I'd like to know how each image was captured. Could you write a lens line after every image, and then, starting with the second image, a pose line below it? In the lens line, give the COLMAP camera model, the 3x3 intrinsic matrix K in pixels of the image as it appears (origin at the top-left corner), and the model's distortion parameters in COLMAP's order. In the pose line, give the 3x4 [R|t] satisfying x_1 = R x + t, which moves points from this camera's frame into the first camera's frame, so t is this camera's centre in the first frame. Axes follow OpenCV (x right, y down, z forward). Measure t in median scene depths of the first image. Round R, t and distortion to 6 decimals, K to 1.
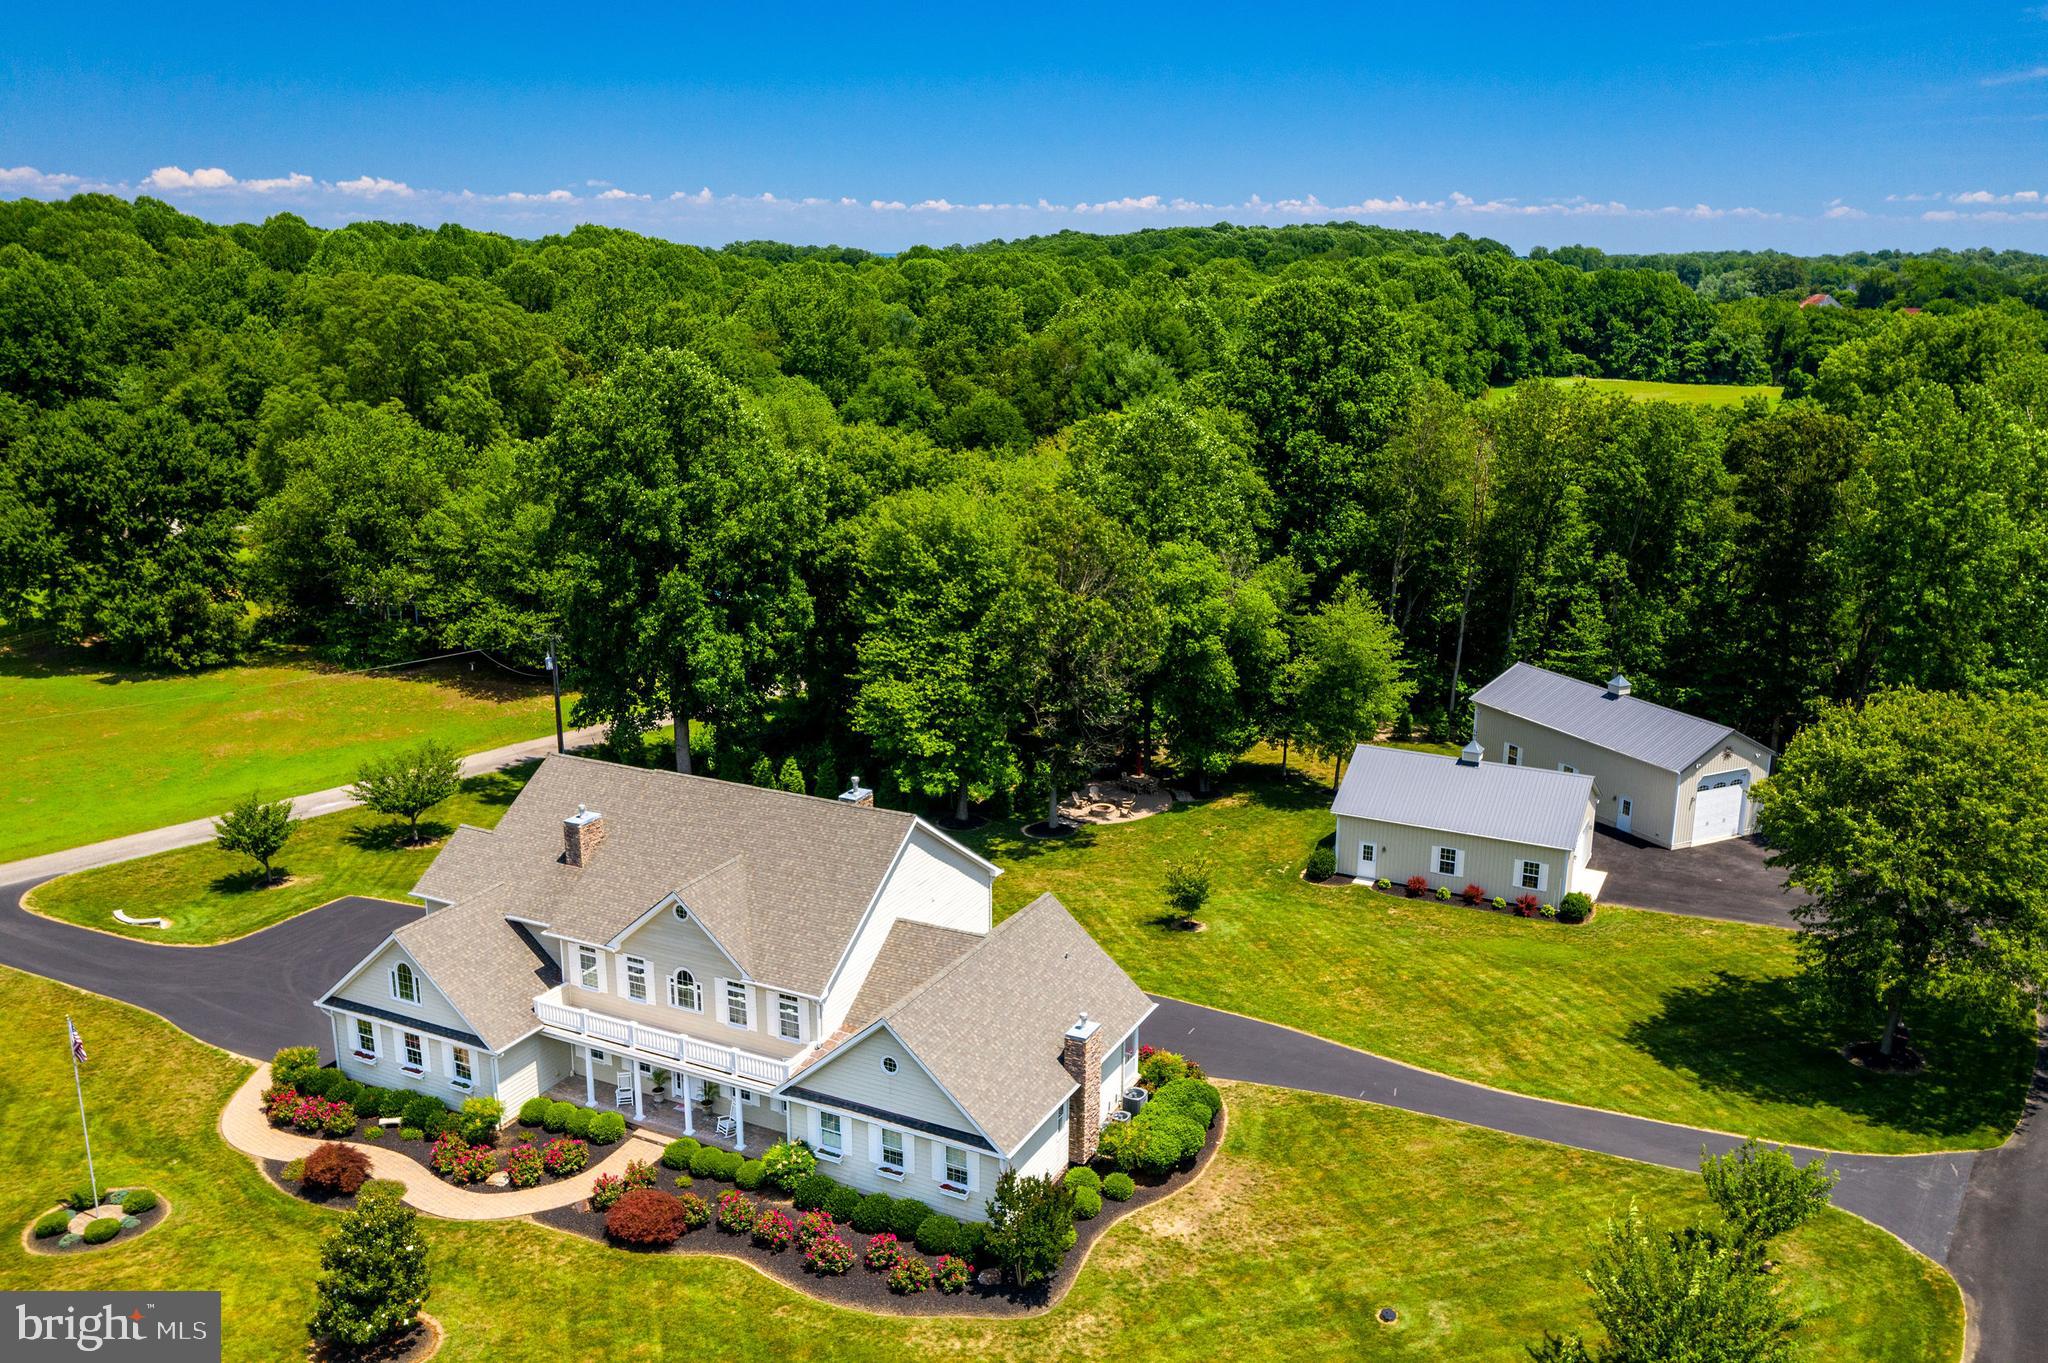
lens RADIAL K [[1642.2, 0, 1024.0], [0, 1642.2, 681.5], [0, 0, 1]] dist [0.006542, 0.008964]
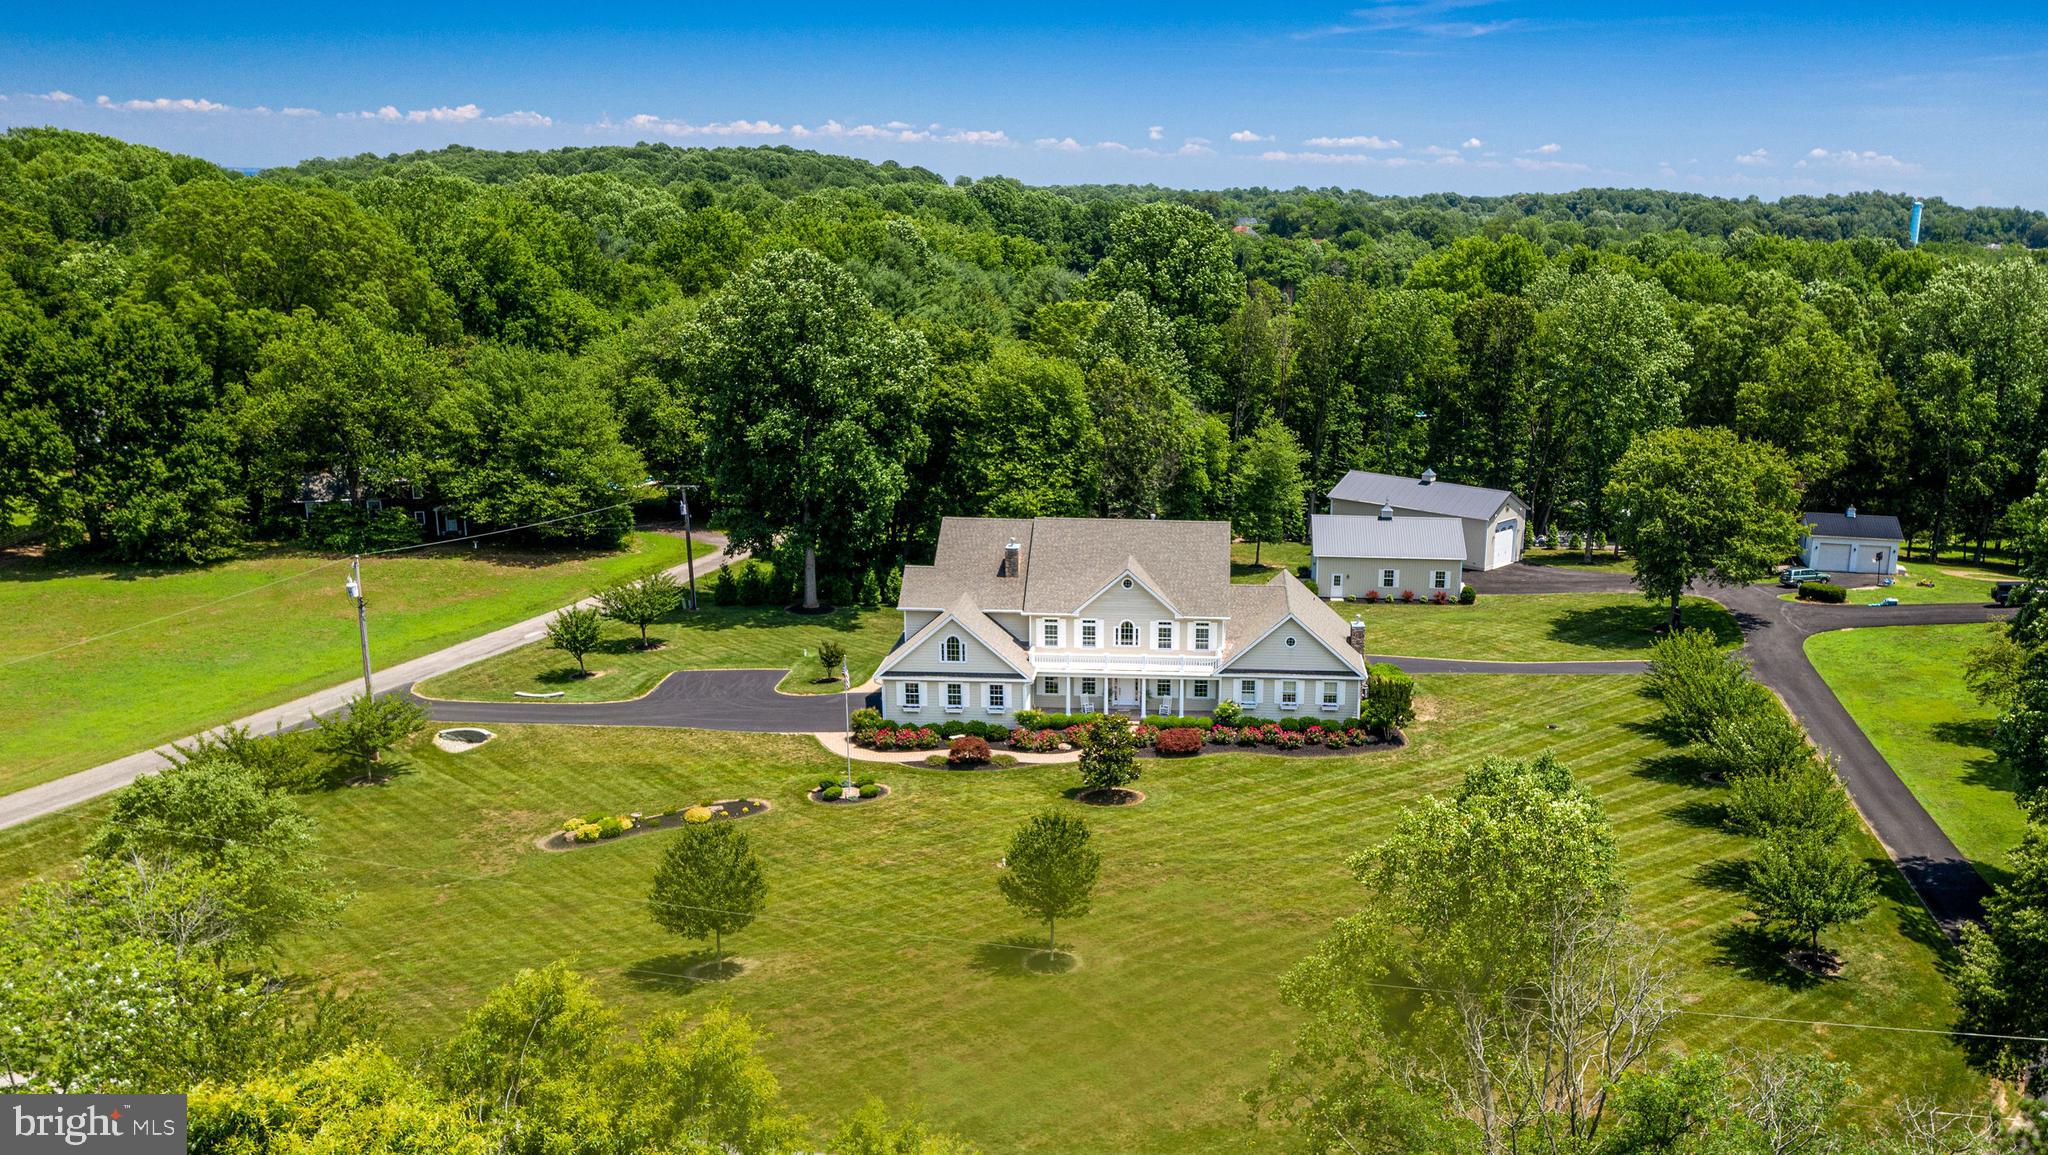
lens RADIAL K [[1722.9, 0, 1227.9], [0, 1722.9, 710.5], [0, 0, 1]] dist [0.008676, 0.001051]
pose [[0.892380, -0.113651, 0.436740, -0.629617], [0.094591, 0.993377, 0.065227, 0.115561], [-0.441260, -0.016895, 0.897220, -0.425406]]
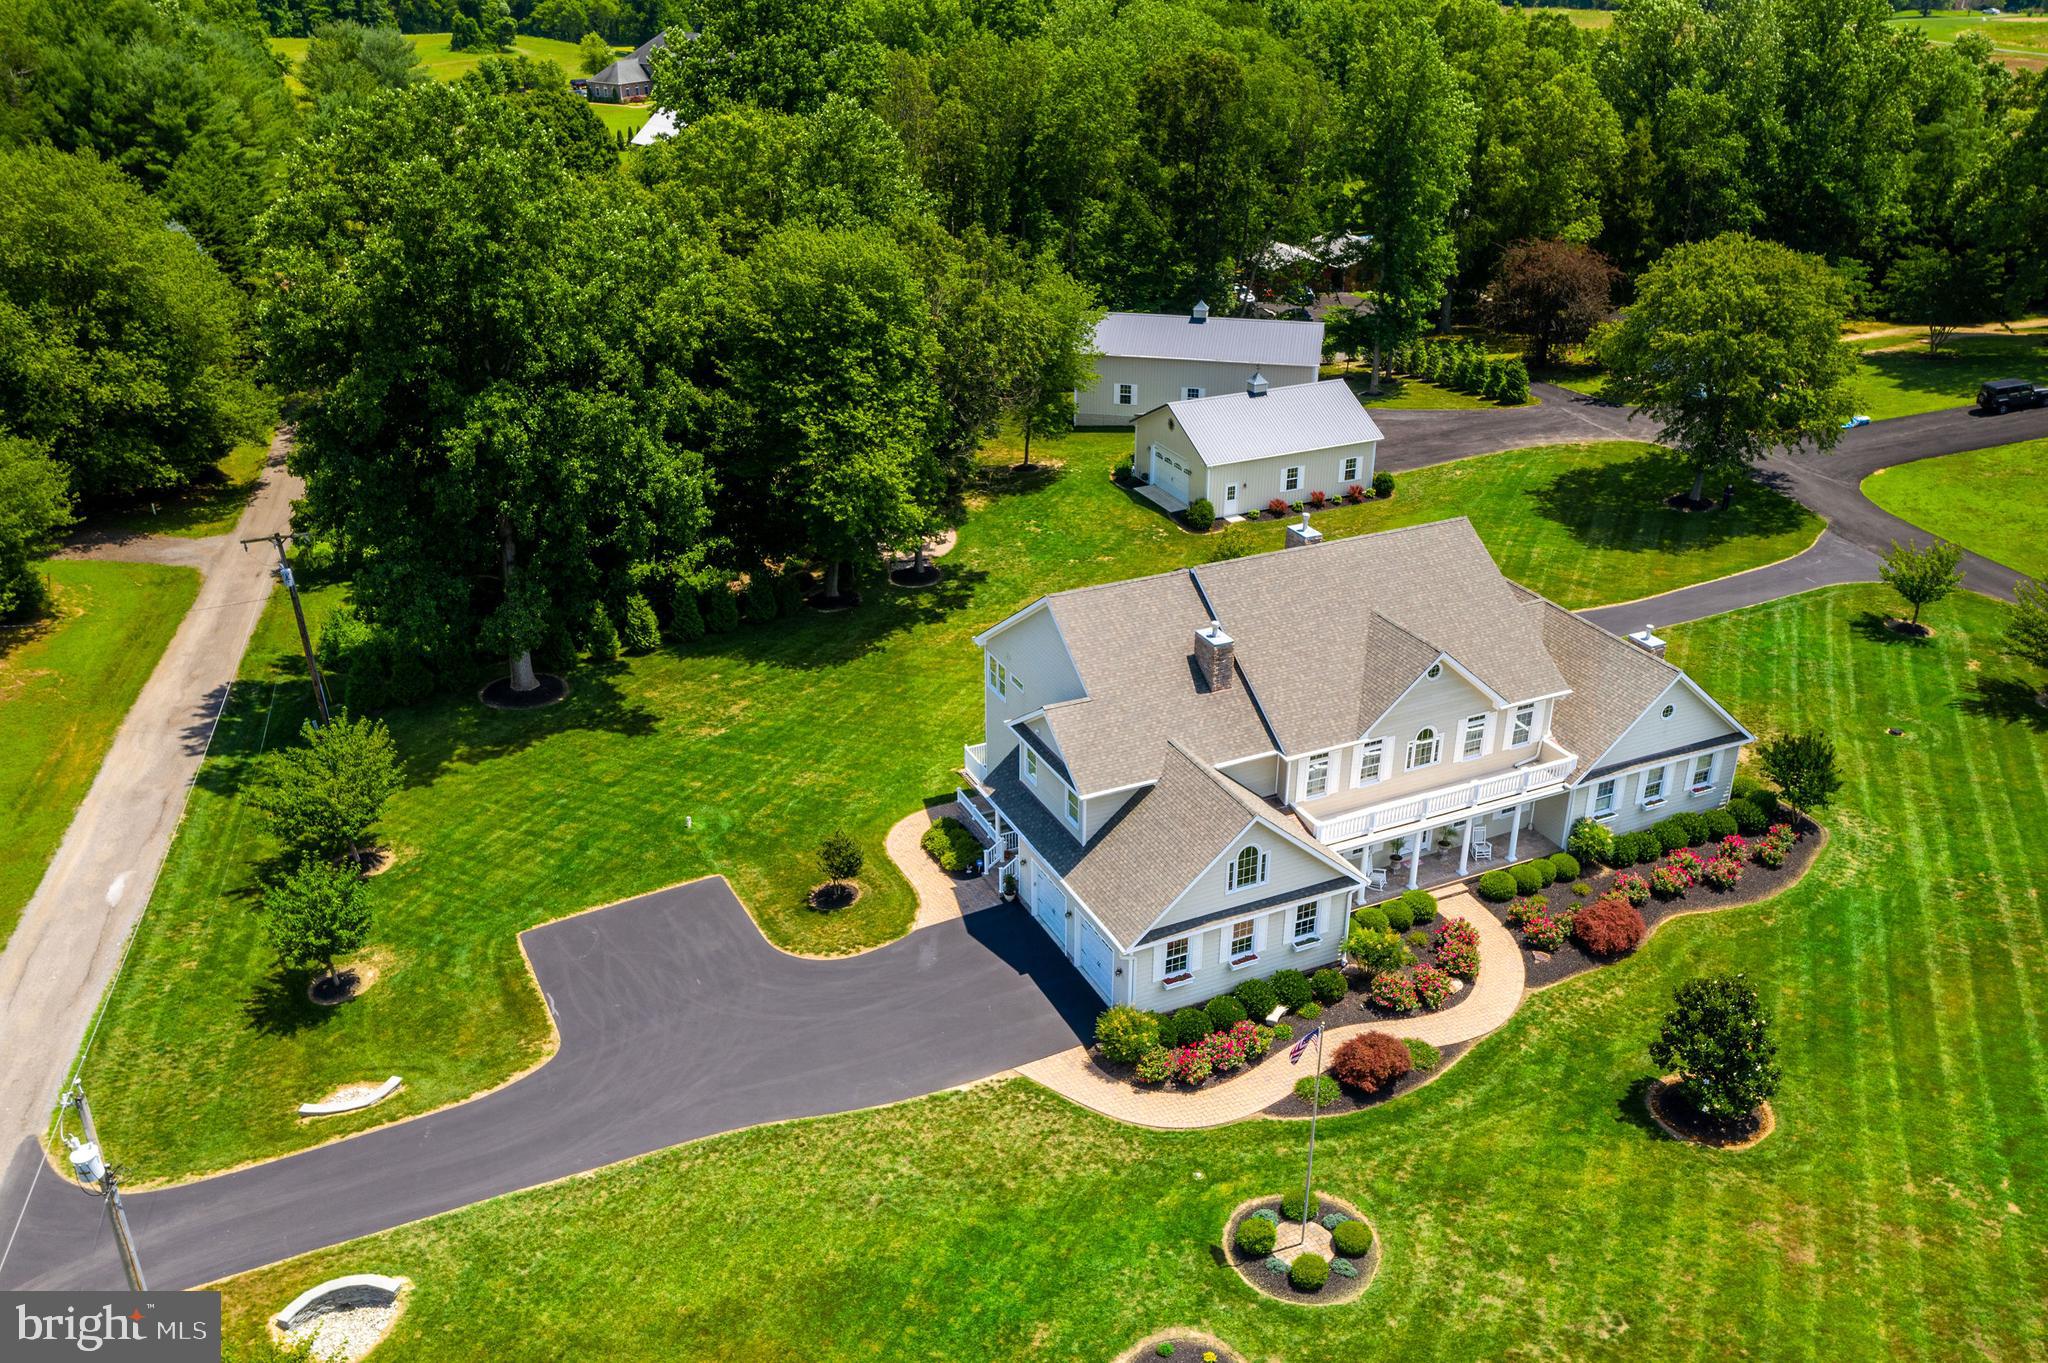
lens RADIAL K [[1647.8, 0, 1024.0], [0, 1647.8, 681.5], [0, 0, 1]] dist [0.002615, 0.012604]
pose [[0.623807, -0.349090, 0.699286, -0.743067], [0.205069, 0.936468, 0.284559, -0.130016], [-0.754196, -0.034108, 0.655763, 0.381934]]
